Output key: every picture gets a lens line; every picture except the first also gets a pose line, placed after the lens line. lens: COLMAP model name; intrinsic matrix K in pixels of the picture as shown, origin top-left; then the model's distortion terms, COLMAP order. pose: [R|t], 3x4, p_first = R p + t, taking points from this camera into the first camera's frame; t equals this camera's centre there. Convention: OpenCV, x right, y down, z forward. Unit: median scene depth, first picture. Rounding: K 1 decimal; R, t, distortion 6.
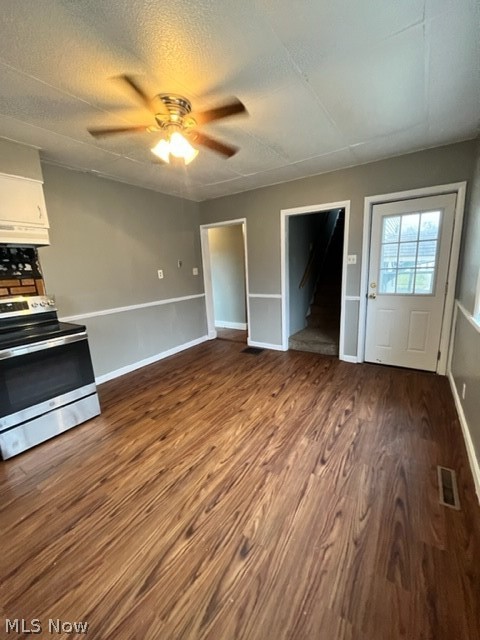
lens RADIAL K [[261.3, 0, 240.9], [0, 261.3, 320.5], [0, 0, 1]] dist [0.000256, -0.000310]
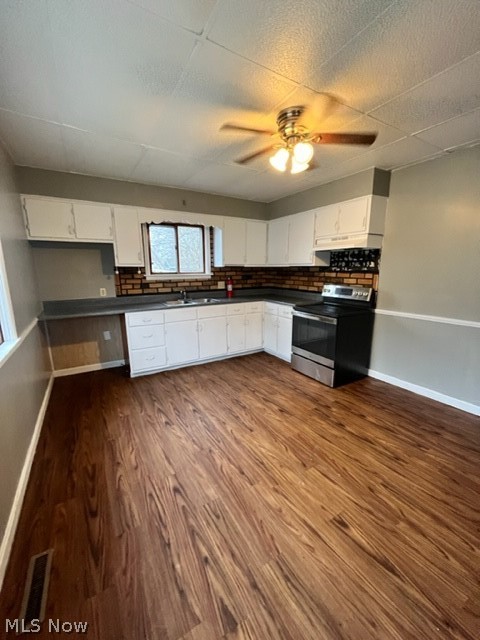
lens RADIAL K [[261.3, 0, 240.9], [0, 261.3, 320.5], [0, 0, 1]] dist [0.000256, -0.000310]
pose [[-0.435516, 0.223868, -0.871900, 0.722486], [-0.160803, 0.933656, 0.320046, -0.289136], [0.885702, 0.279589, -0.370623, 1.120580]]
